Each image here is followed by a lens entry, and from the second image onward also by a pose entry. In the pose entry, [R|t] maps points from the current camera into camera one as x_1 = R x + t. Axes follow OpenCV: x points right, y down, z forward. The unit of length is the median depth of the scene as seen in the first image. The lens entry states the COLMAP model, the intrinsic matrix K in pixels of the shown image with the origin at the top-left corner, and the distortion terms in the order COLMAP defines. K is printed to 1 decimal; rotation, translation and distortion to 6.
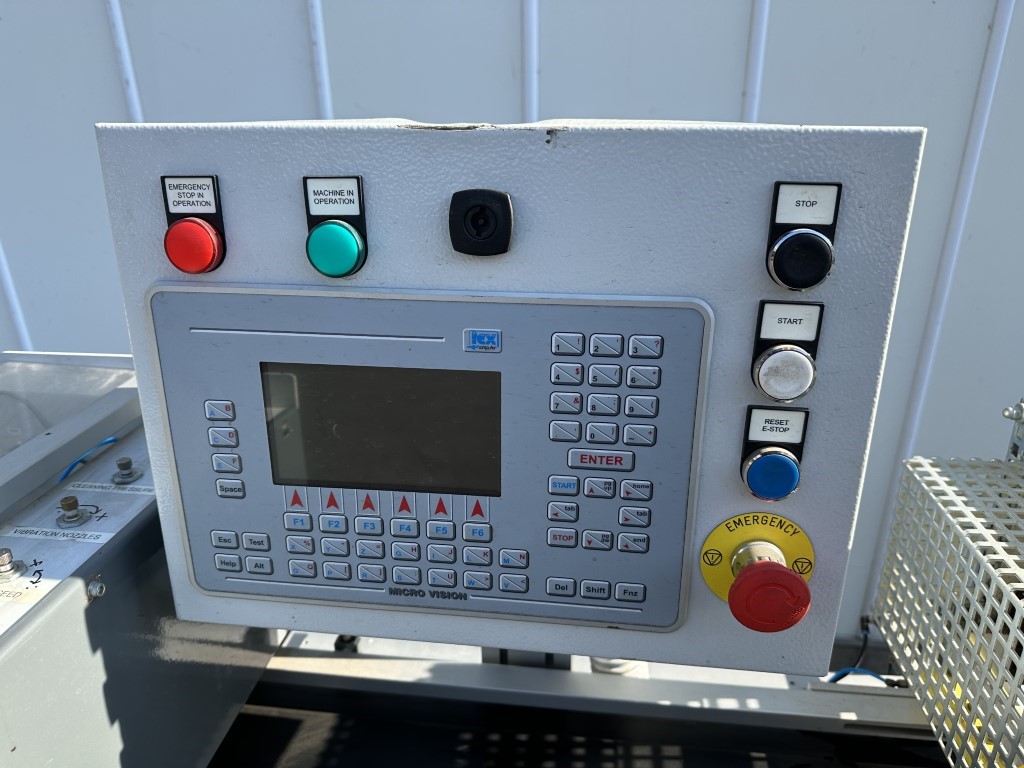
lens RADIAL K [[699.7, 0, 506.4], [0, 699.7, 391.4], [0, 0, 1]] dist [0.043883, -0.055326]
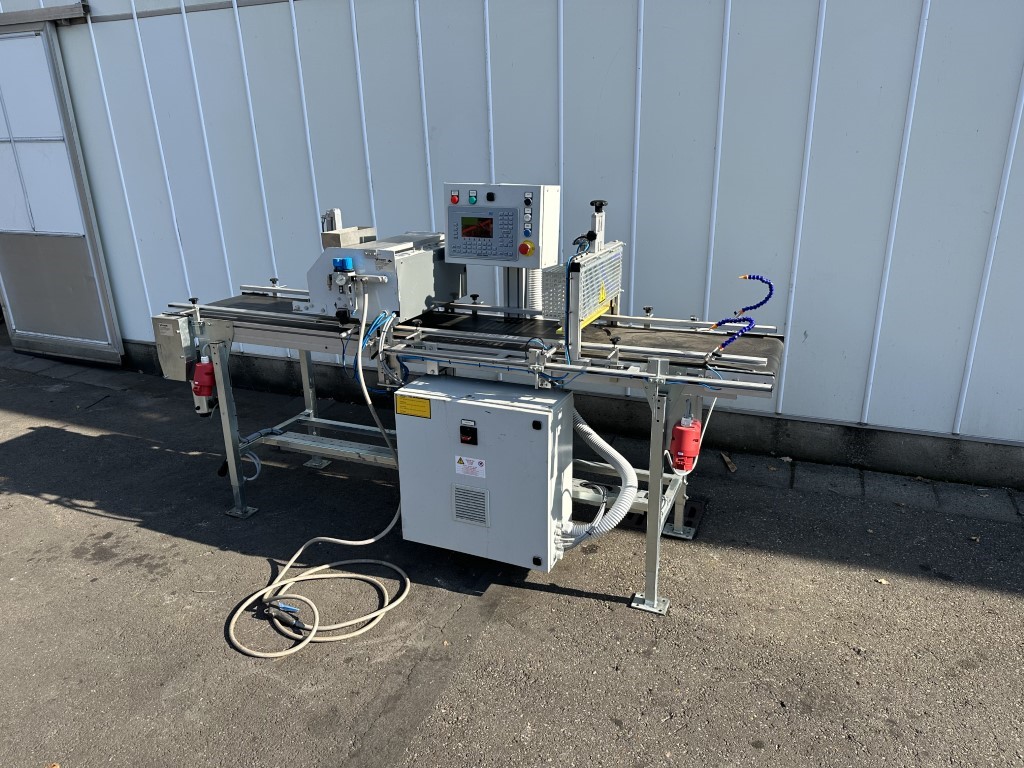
lens RADIAL K [[699.7, 0, 506.4], [0, 699.7, 391.4], [0, 0, 1]] dist [0.043883, -0.055326]
pose [[0.957005, 0.086477, -0.276881, 2.277796], [-0.094338, 0.995425, -0.015170, 1.842209], [0.274302, 0.040638, 0.960785, -5.815688]]
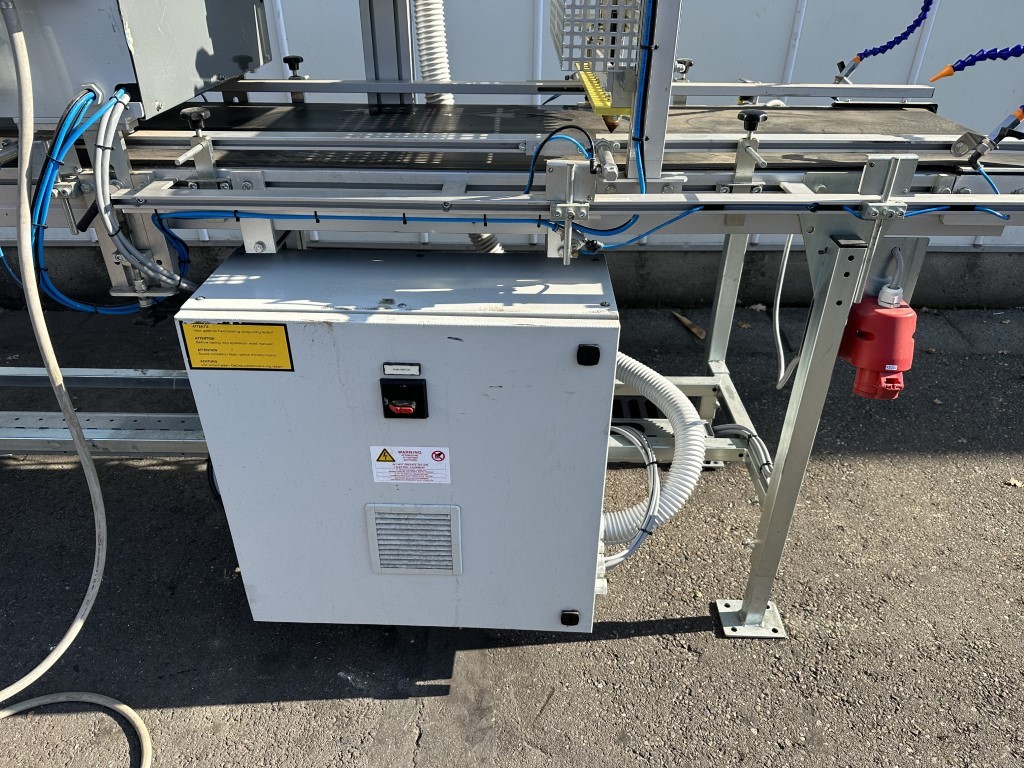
lens RADIAL K [[699.7, 0, 506.4], [0, 699.7, 391.4], [0, 0, 1]] dist [0.043883, -0.055326]
pose [[0.995726, -0.040614, 0.082945, 0.280888], [0.023412, 0.979782, 0.198693, 1.634851], [-0.089338, -0.195902, 0.976546, -2.147759]]
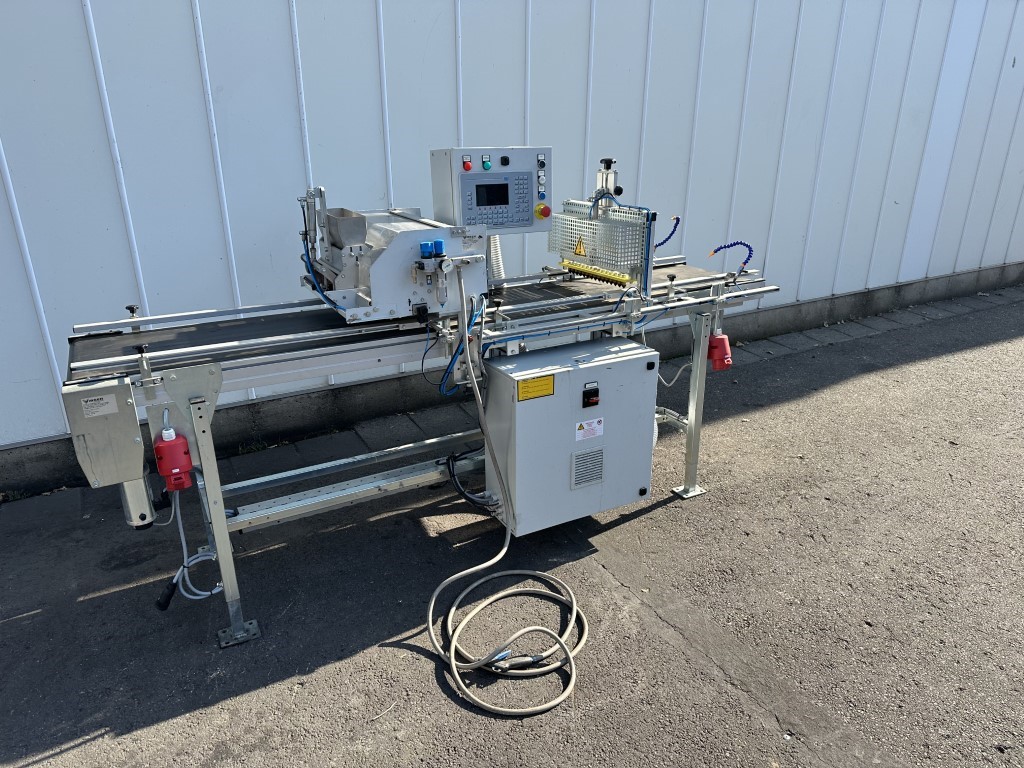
lens RADIAL K [[697.8, 0, 497.5], [0, 697.8, 407.0], [0, 0, 1]] dist [0.058187, -0.053390]
pose [[0.827396, -0.215095, 0.518797, -4.166087], [0.209993, 0.975234, 0.069431, 1.622493], [-0.520883, 0.051497, 0.852073, -4.737731]]
